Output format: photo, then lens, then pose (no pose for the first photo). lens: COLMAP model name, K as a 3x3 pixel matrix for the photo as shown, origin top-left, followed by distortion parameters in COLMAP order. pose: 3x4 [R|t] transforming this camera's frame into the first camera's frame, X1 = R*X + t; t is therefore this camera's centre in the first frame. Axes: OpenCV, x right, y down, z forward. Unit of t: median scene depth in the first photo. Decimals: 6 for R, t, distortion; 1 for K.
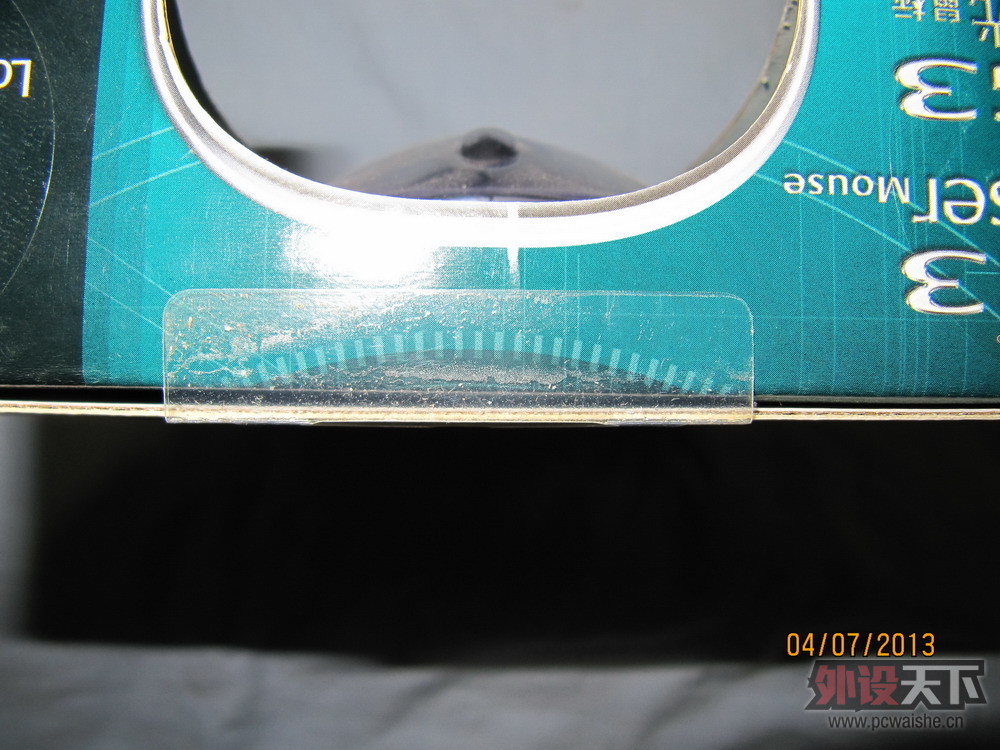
lens RADIAL K [[829.3, 0, 495.9], [0, 829.3, 376.0], [0, 0, 1]] dist [-0.038654, -0.001649]
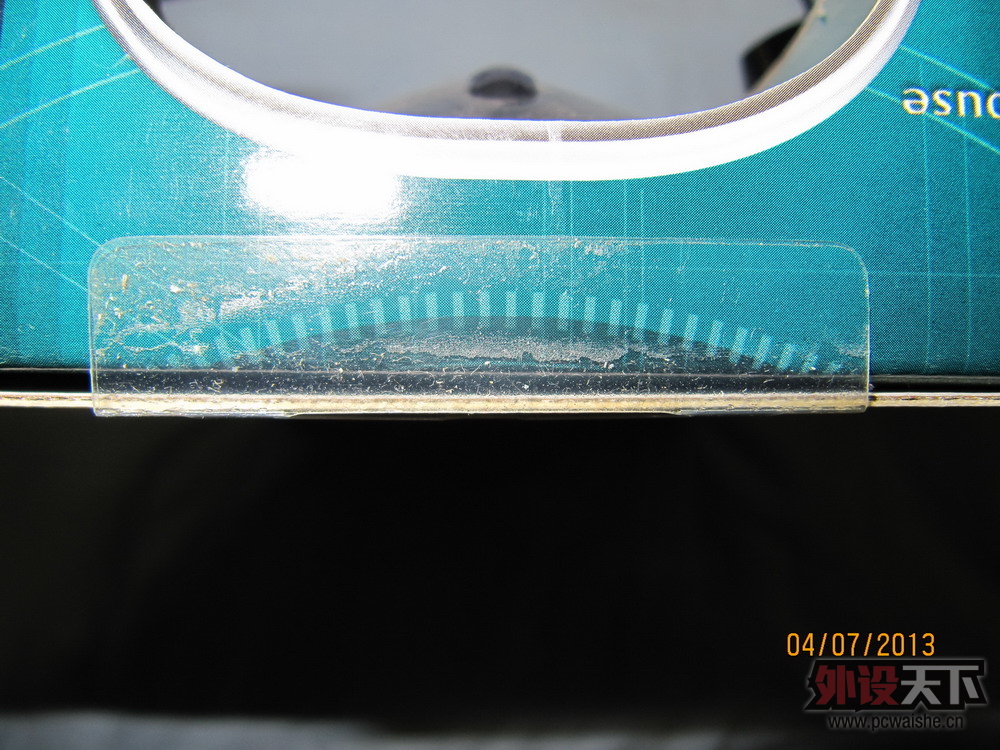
lens RADIAL K [[829.3, 0, 504.5], [0, 829.3, 375.6], [0, 0, 1]] dist [-0.038654, -0.001649]
pose [[0.999963, -0.006538, -0.005649, -0.022553], [0.006621, 0.999868, 0.014839, 0.010484], [0.005551, -0.014876, 0.999874, 0.245987]]
